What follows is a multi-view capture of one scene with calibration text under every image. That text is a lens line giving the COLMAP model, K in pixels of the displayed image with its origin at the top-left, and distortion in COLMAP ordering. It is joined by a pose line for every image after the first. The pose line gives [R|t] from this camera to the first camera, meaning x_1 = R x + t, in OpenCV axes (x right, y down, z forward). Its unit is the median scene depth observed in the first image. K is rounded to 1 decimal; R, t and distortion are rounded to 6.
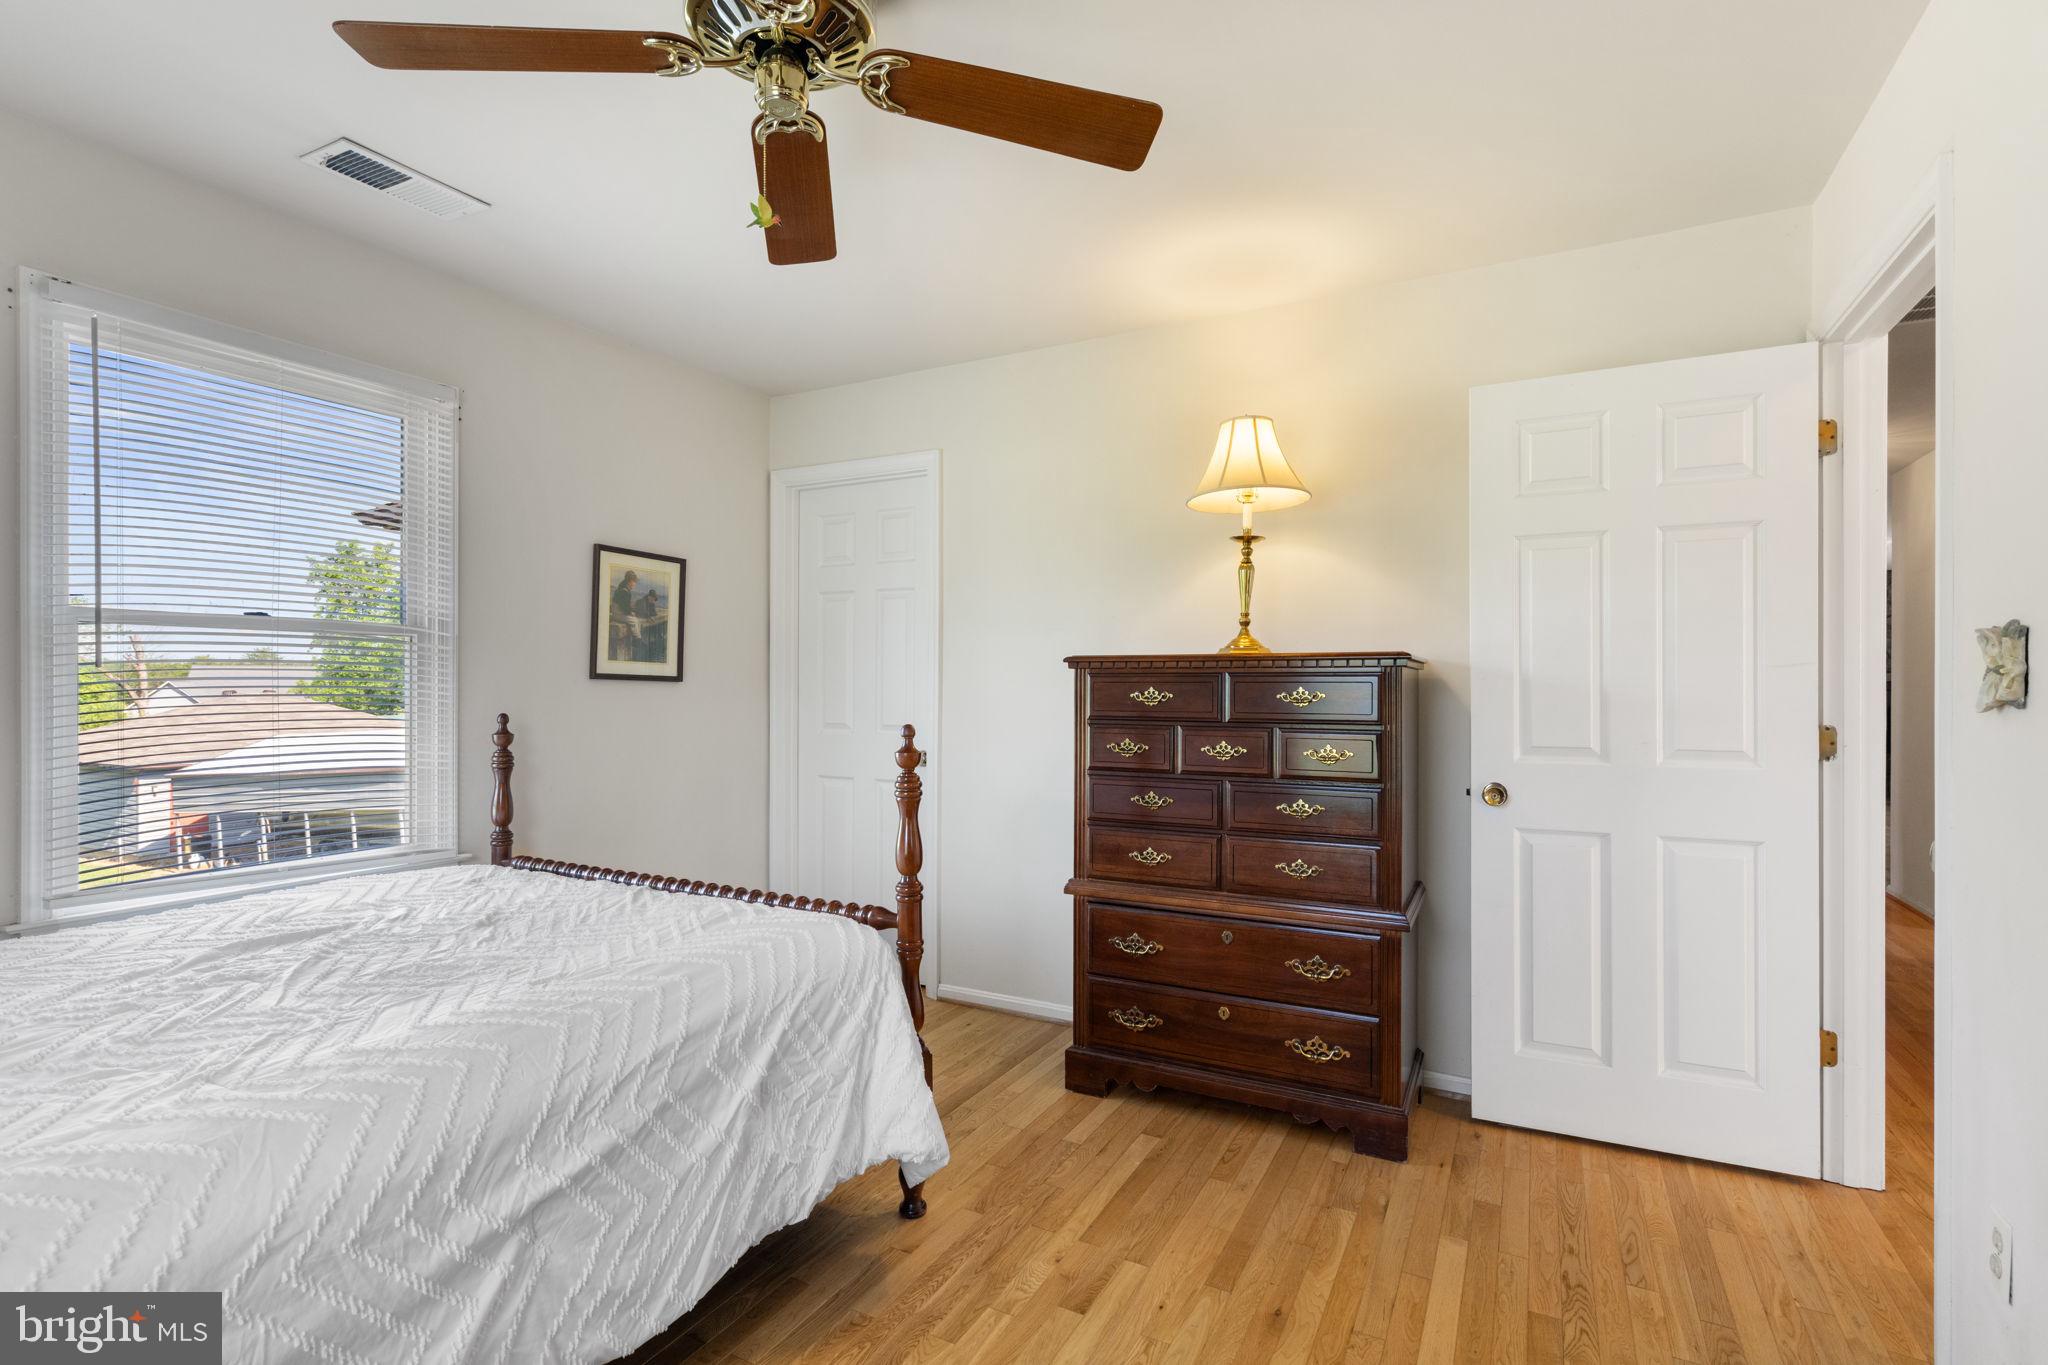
lens RADIAL K [[972.4, 0, 1024.0], [0, 972.4, 682.5], [0, 0, 1]] dist [-0.000584, -0.000085]
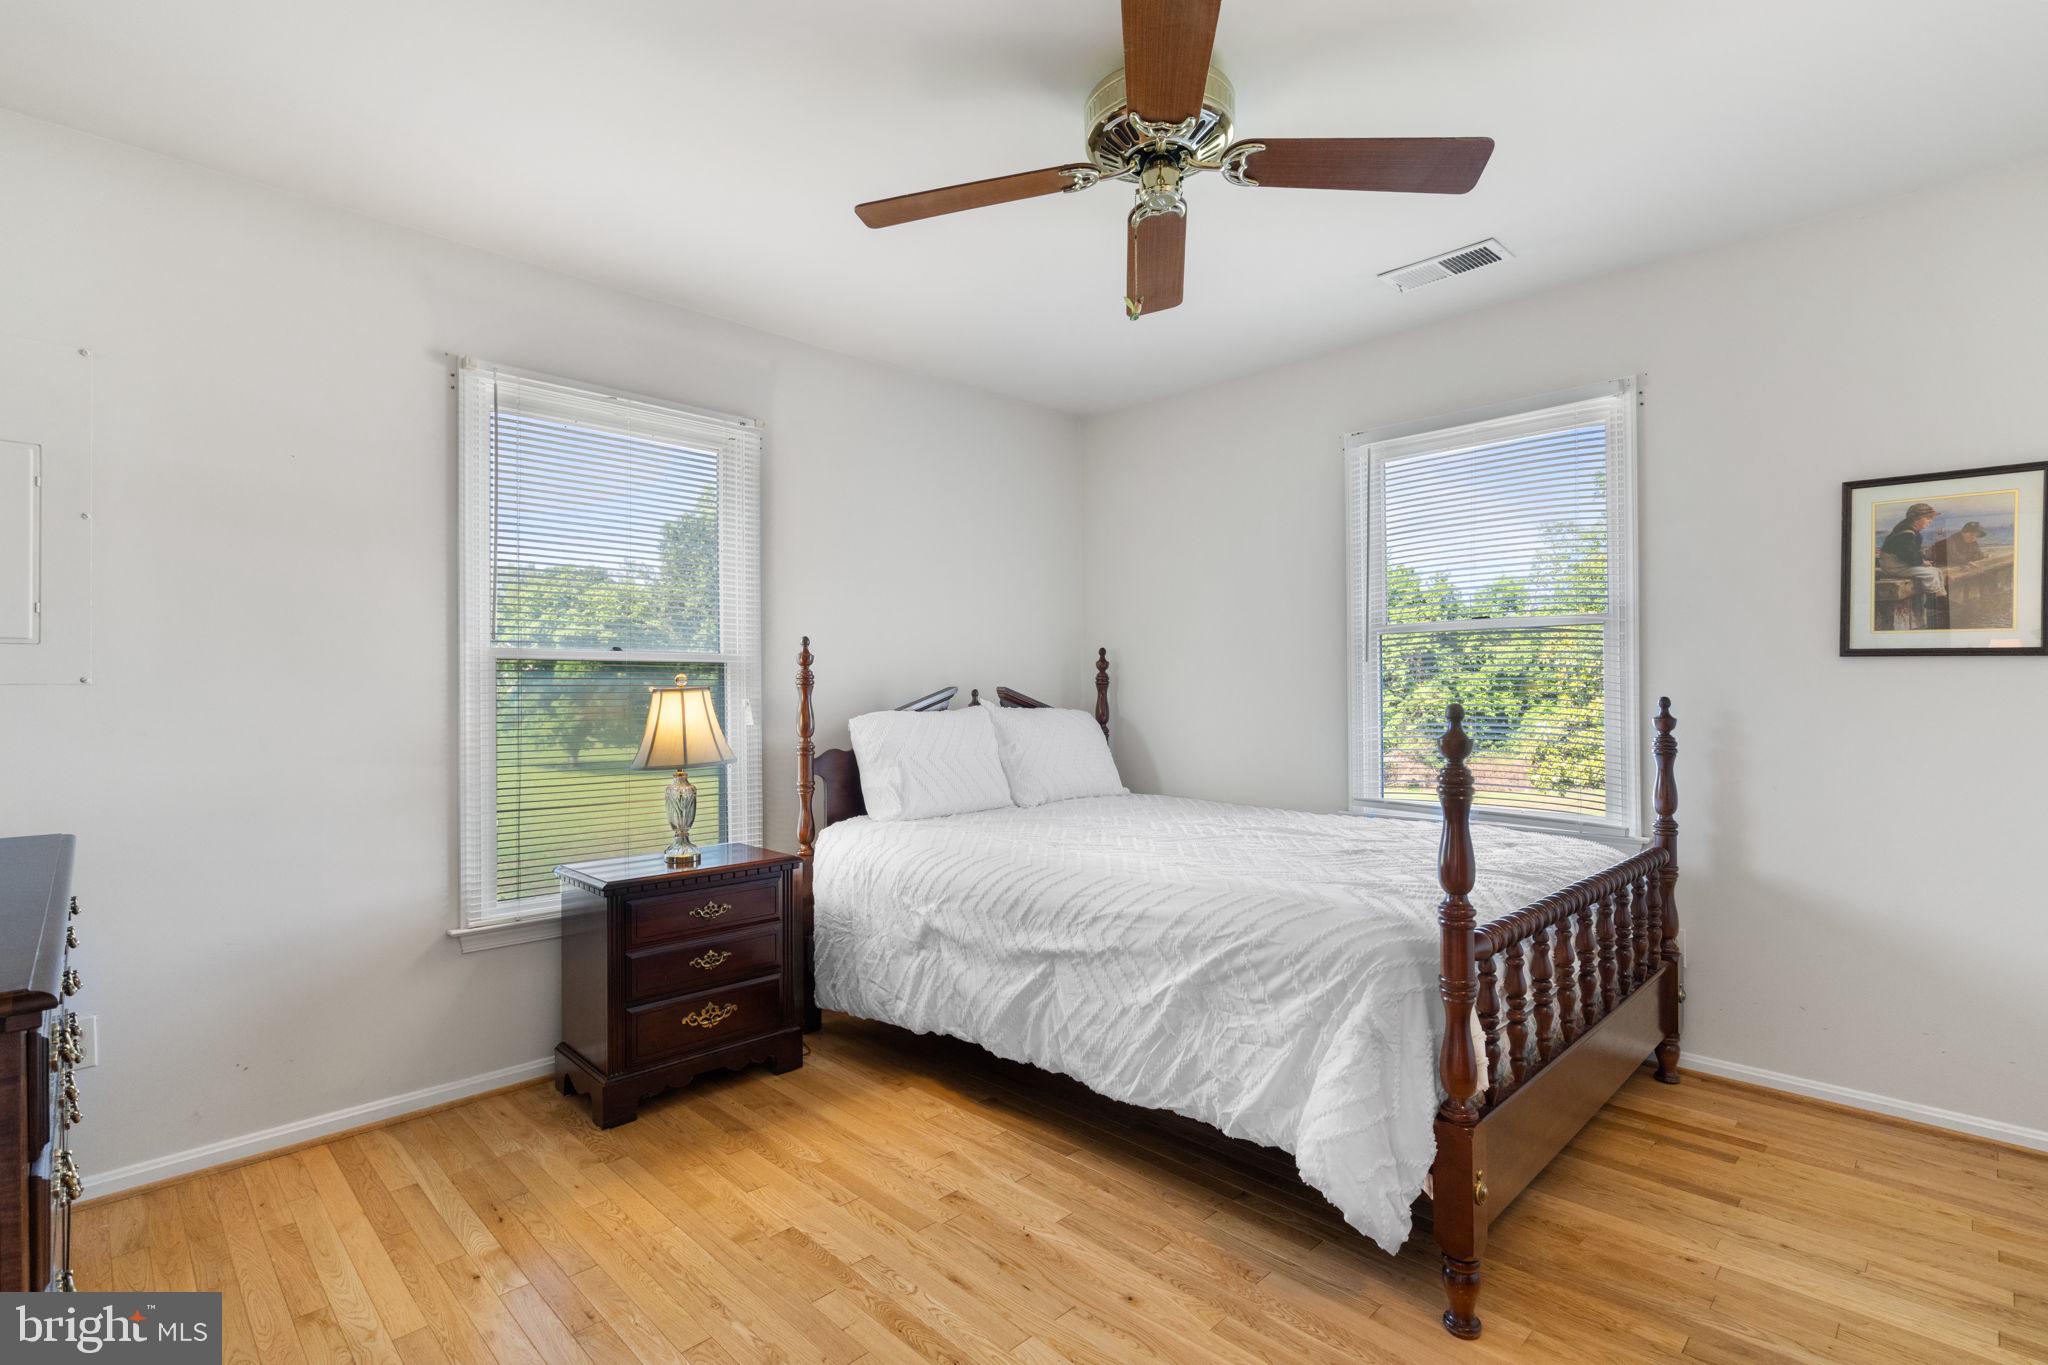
lens RADIAL K [[972.4, 0, 1024.0], [0, 972.4, 682.5], [0, 0, 1]] dist [-0.000584, -0.000085]
pose [[-0.311830, -0.009735, -0.950088, 0.886800], [0.008271, 0.999882, -0.012960, 0.038591], [0.950102, -0.011899, -0.311713, 1.090244]]
